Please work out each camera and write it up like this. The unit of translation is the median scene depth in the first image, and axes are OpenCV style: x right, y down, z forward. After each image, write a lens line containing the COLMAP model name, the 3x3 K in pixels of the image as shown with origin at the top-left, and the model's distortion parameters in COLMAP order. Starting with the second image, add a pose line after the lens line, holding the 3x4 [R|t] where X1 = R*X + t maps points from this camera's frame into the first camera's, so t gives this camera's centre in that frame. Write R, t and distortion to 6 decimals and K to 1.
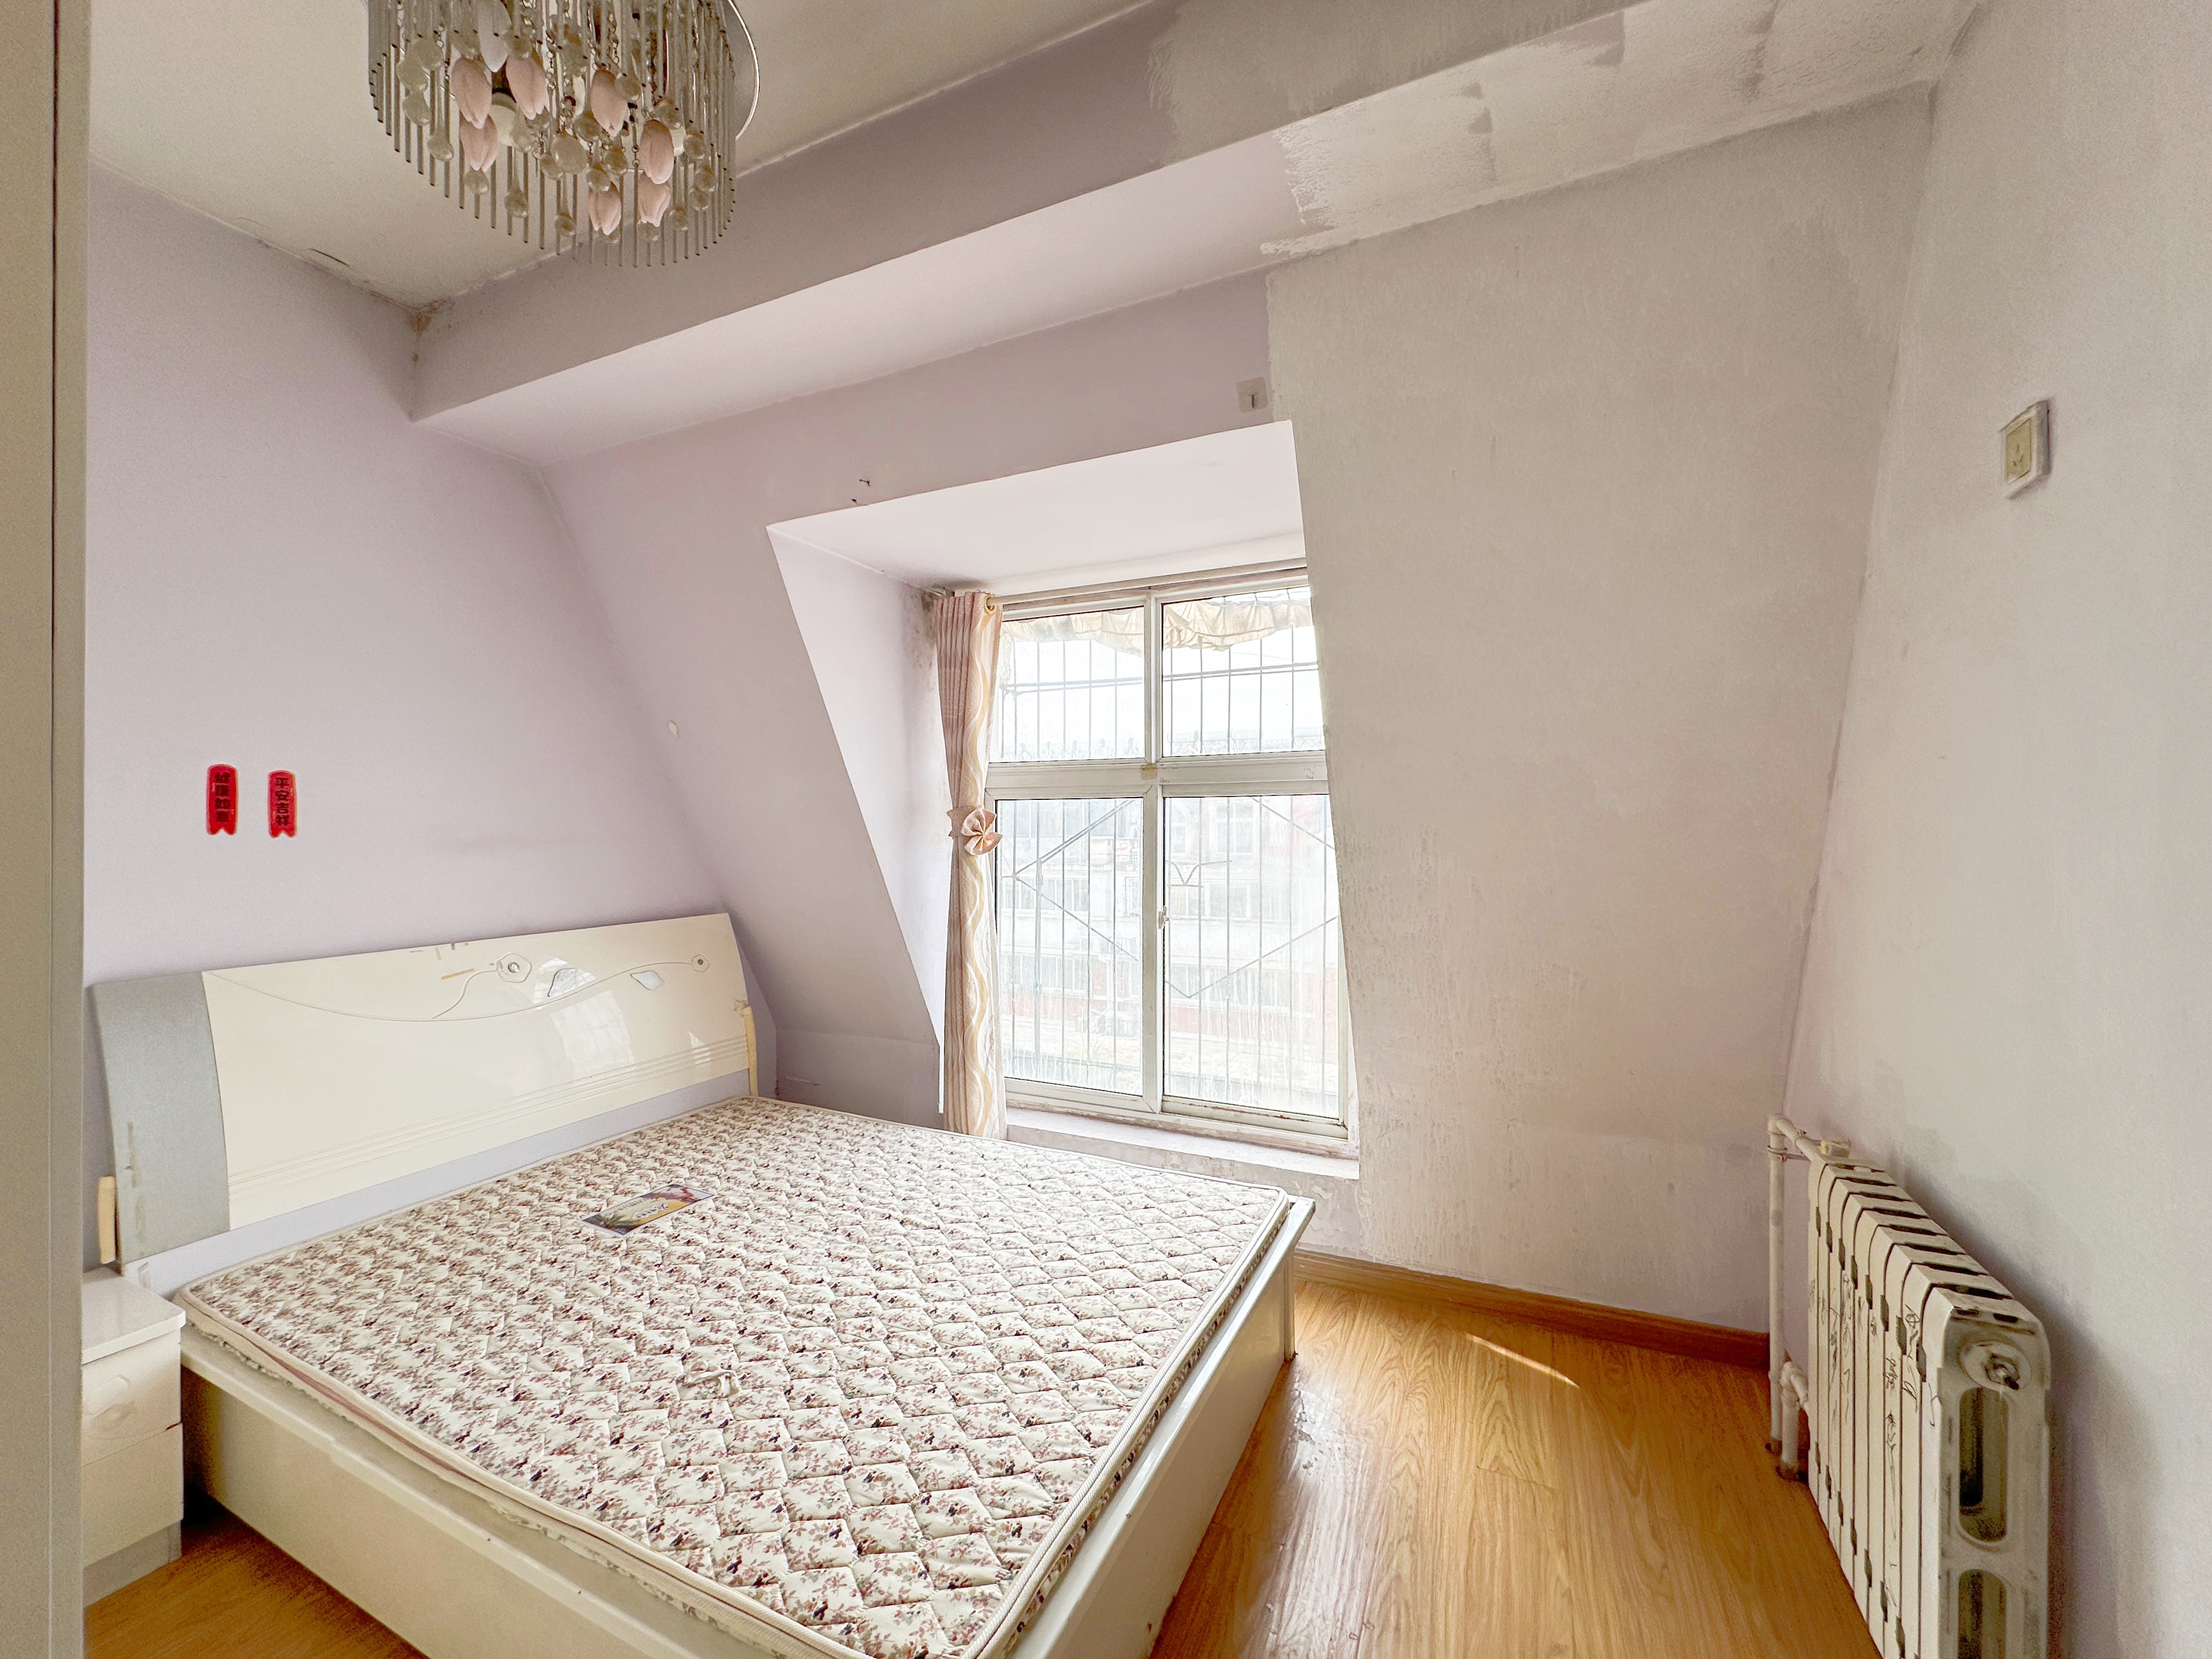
lens RADIAL K [[882.9, 0, 1106.0], [0, 882.9, 829.5], [0, 0, 1]] dist [-0.000841, 0.000383]
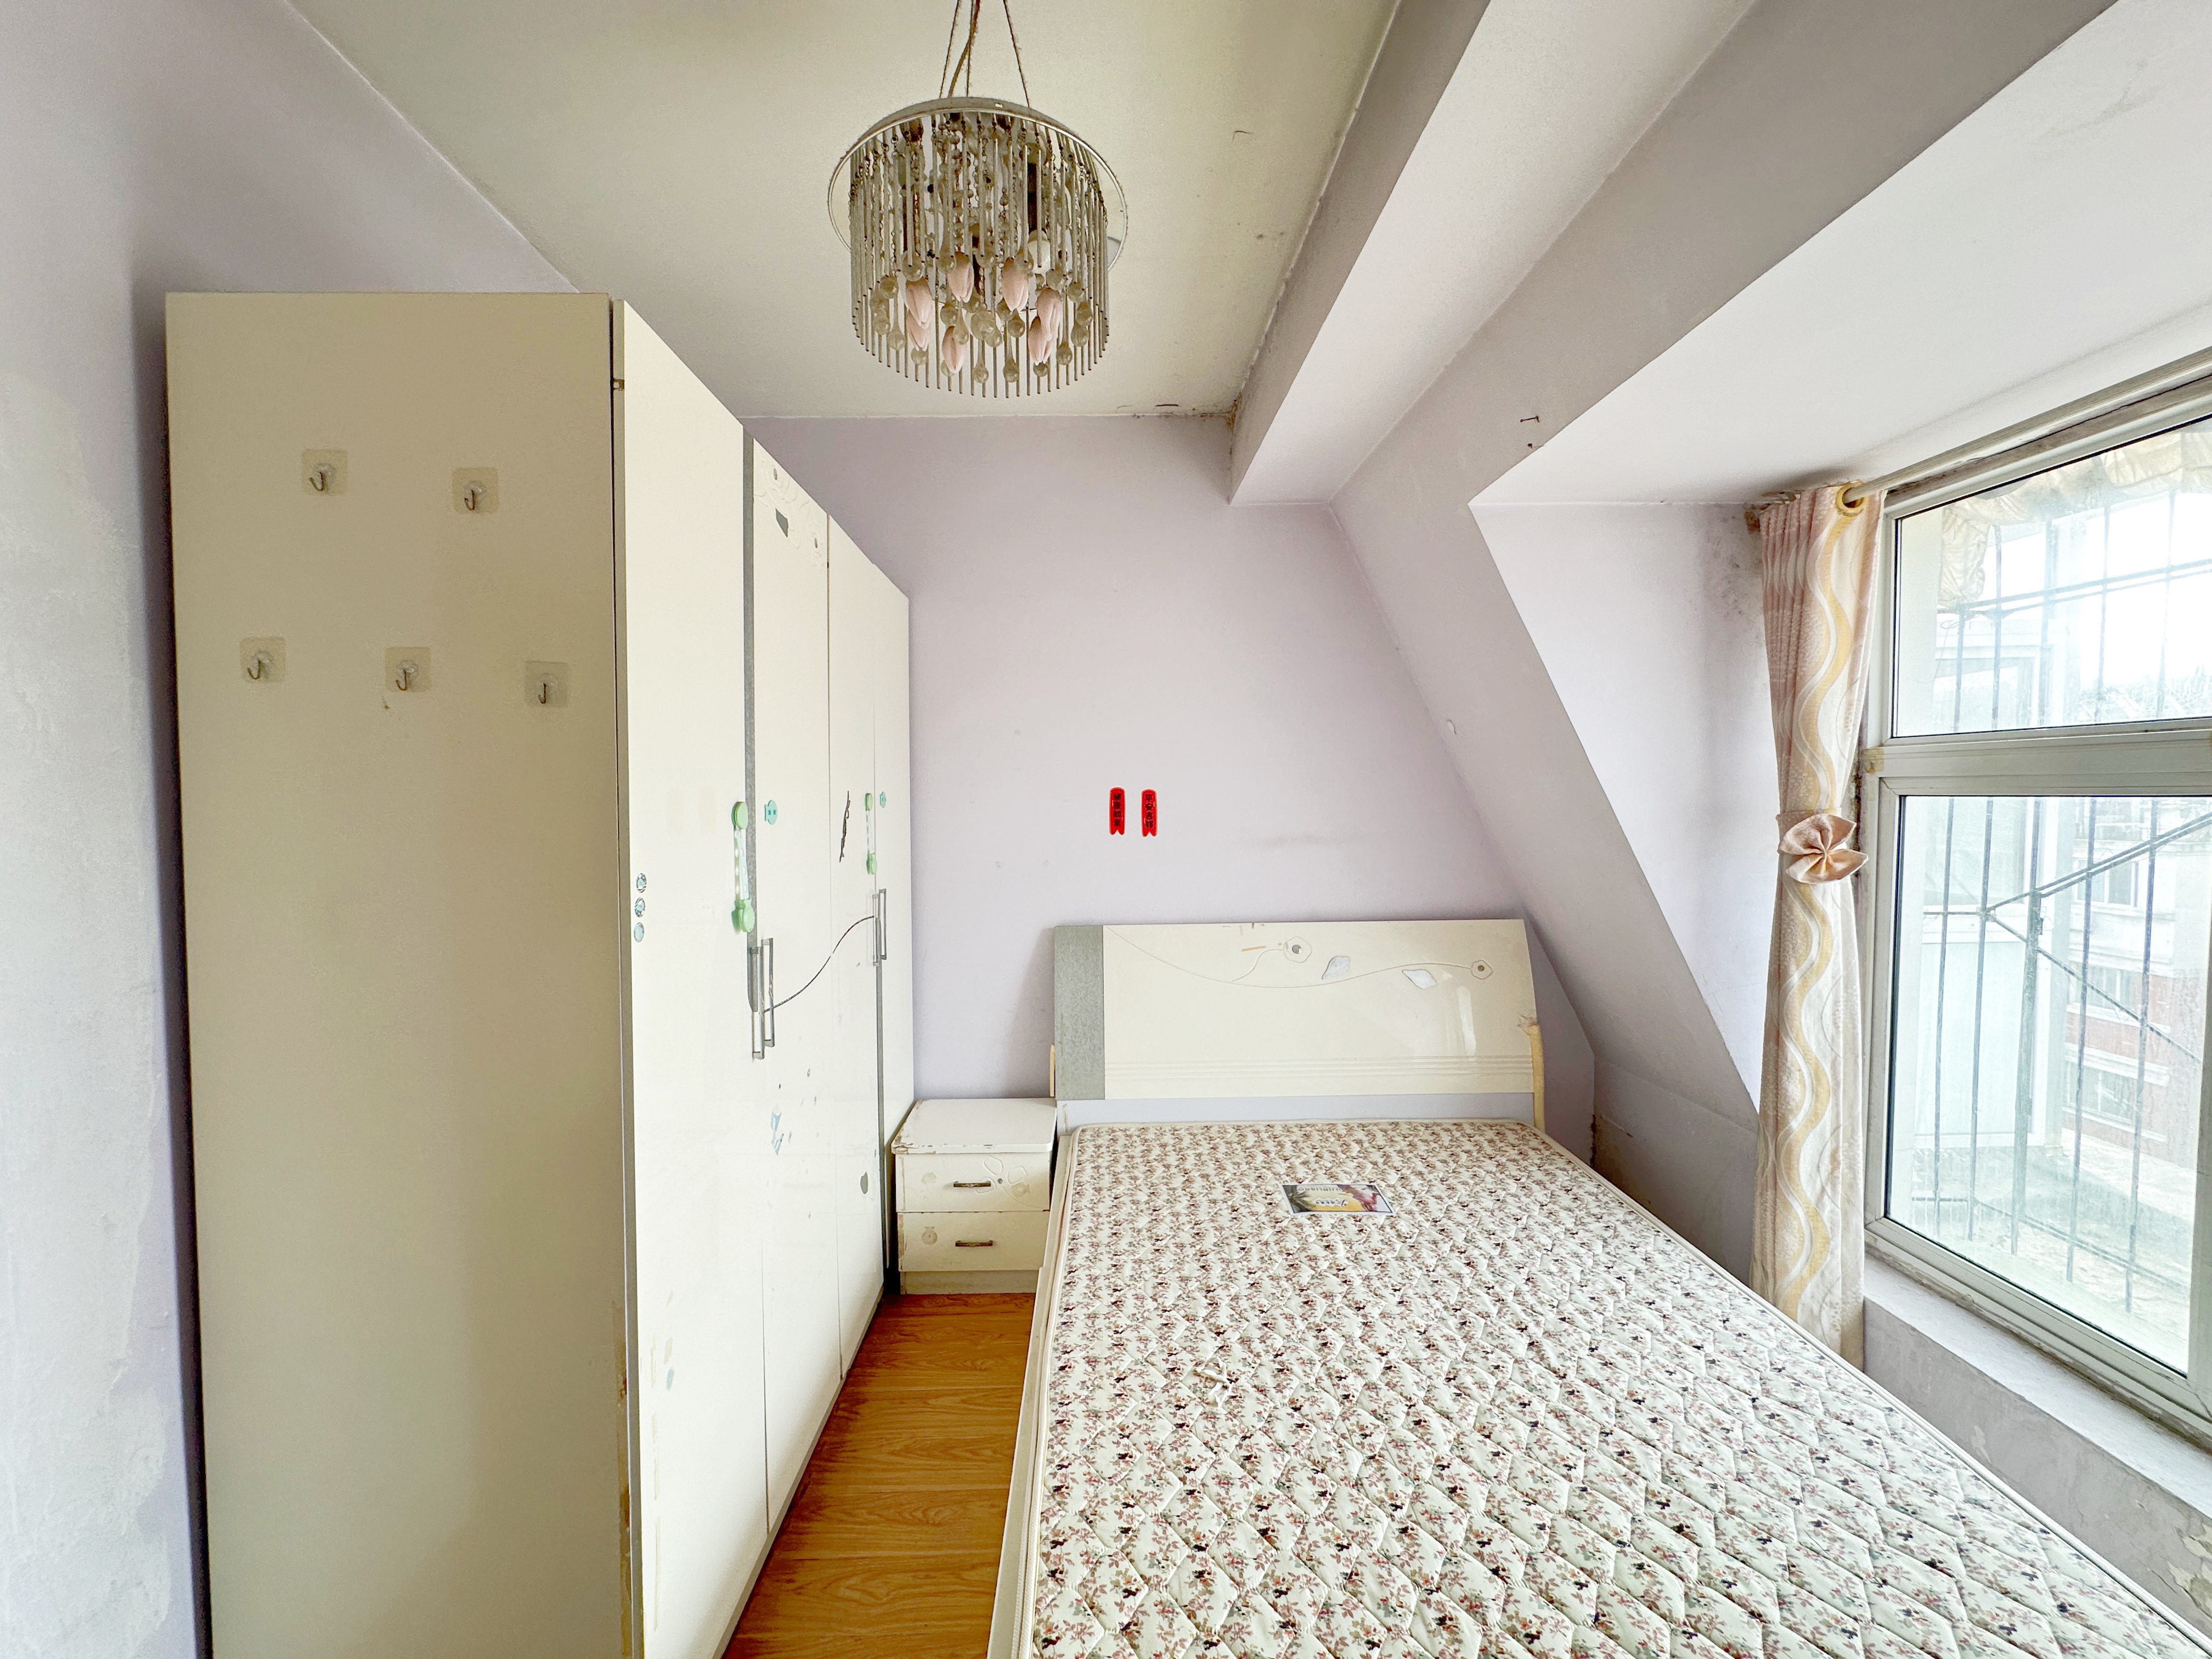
lens RADIAL K [[882.9, 0, 1106.0], [0, 882.9, 829.5], [0, 0, 1]] dist [-0.000841, 0.000383]
pose [[0.441283, 0.033919, -0.896727, 0.286884], [0.006867, 0.999129, 0.041171, -0.056897], [0.897341, -0.024326, 0.440666, 0.289981]]
